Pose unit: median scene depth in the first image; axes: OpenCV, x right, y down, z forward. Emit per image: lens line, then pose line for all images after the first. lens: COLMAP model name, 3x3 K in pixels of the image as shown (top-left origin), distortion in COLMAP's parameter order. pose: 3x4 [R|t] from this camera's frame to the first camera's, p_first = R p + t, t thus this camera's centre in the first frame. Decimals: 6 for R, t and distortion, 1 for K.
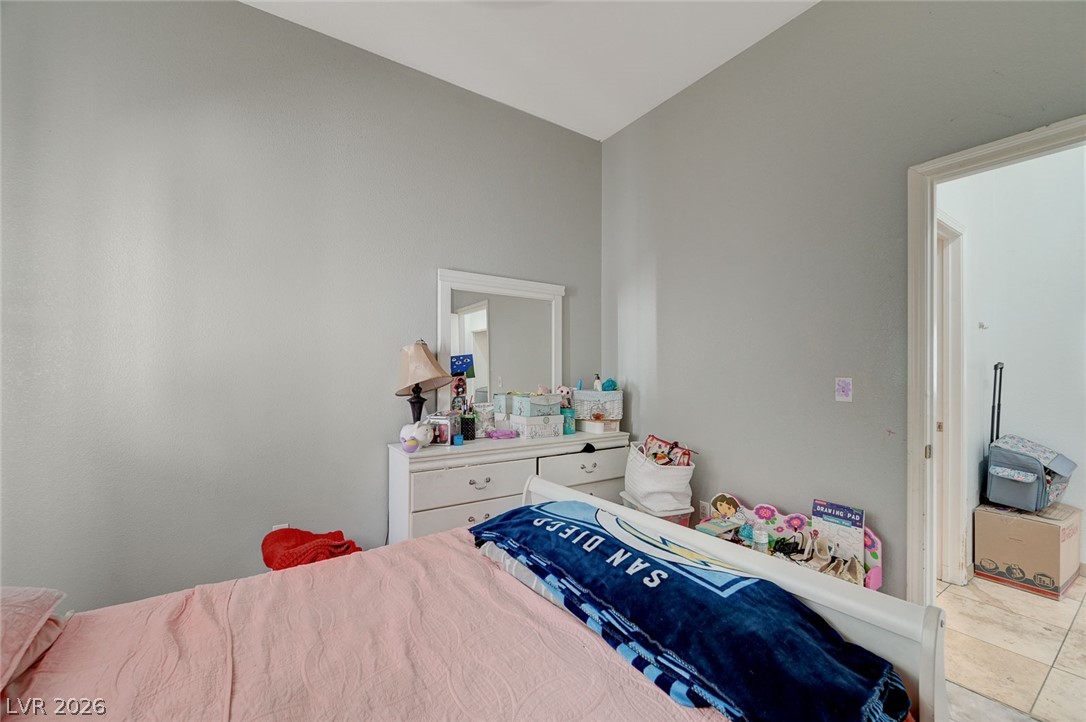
lens RADIAL K [[436.7, 0, 545.8], [0, 436.7, 374.5], [0, 0, 1]] dist [-0.000387, -0.000077]
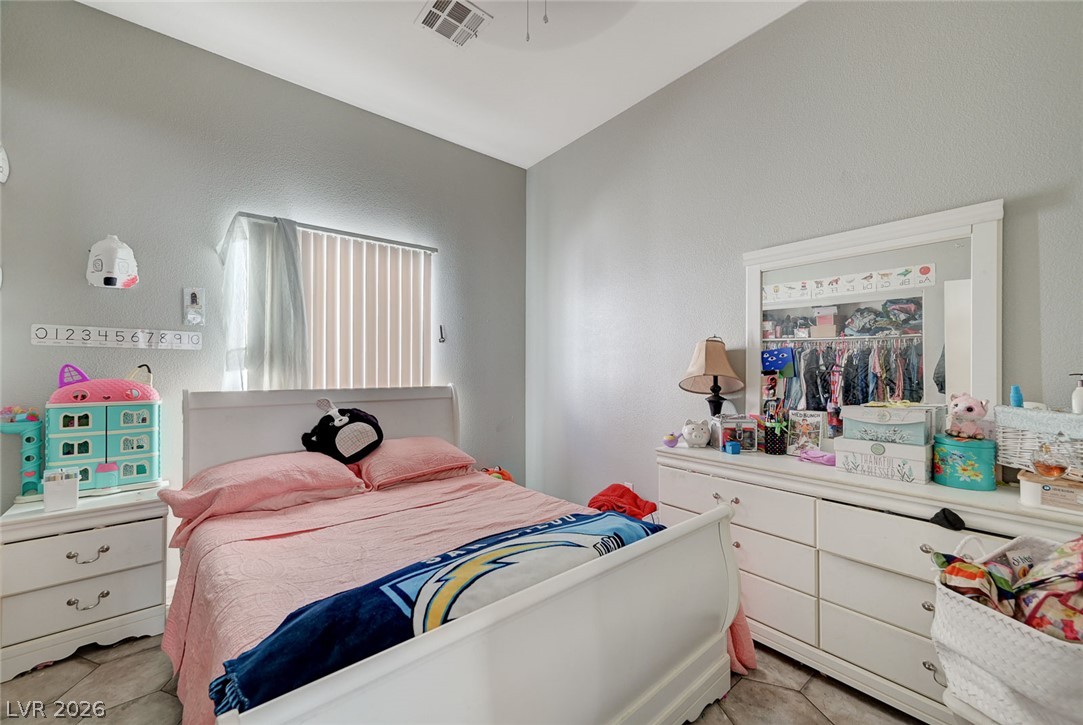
lens RADIAL K [[423.0, 0, 541.5], [0, 423.0, 362.5], [0, 0, 1]] dist [0.000232, 0.000022]
pose [[0.095244, -0.020761, -0.995237, 0.766746], [-0.003168, 0.999771, -0.021158, -0.002154], [0.995449, 0.005168, 0.095157, 0.674684]]
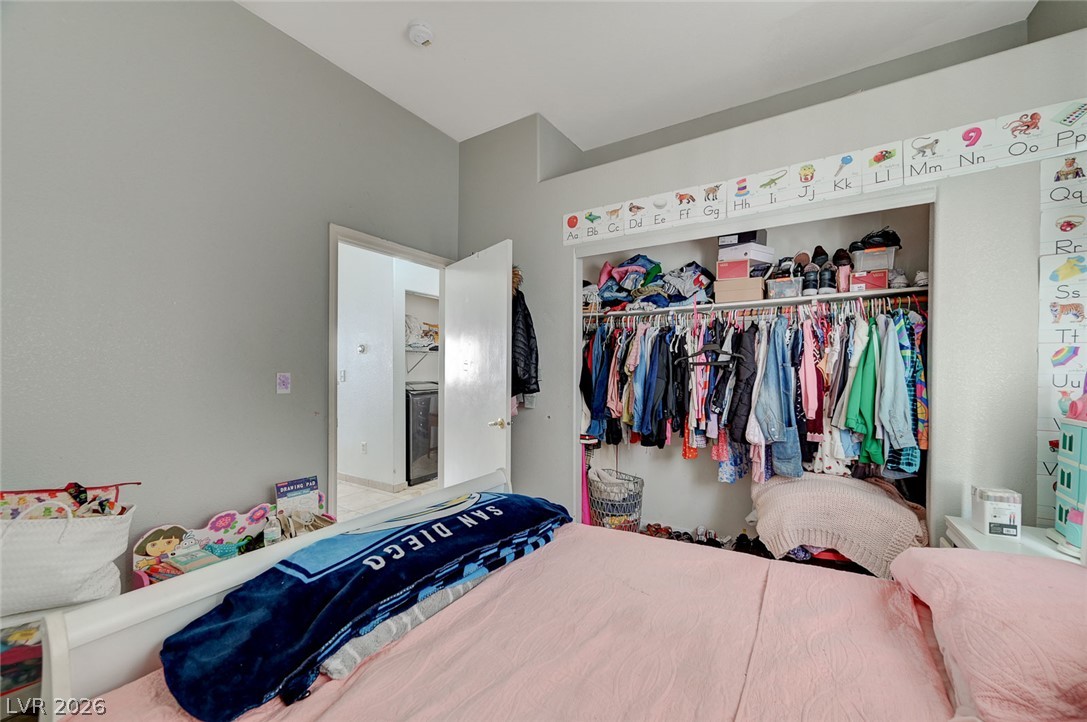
lens RADIAL K [[437.1, 0, 546.3], [0, 437.1, 374.6], [0, 0, 1]] dist [-0.000387, -0.000077]
pose [[-0.393692, -0.014778, 0.919124, -0.666526], [0.001643, 0.999858, 0.016779, -0.006769], [-0.919241, 0.008116, -0.393612, 0.816944]]
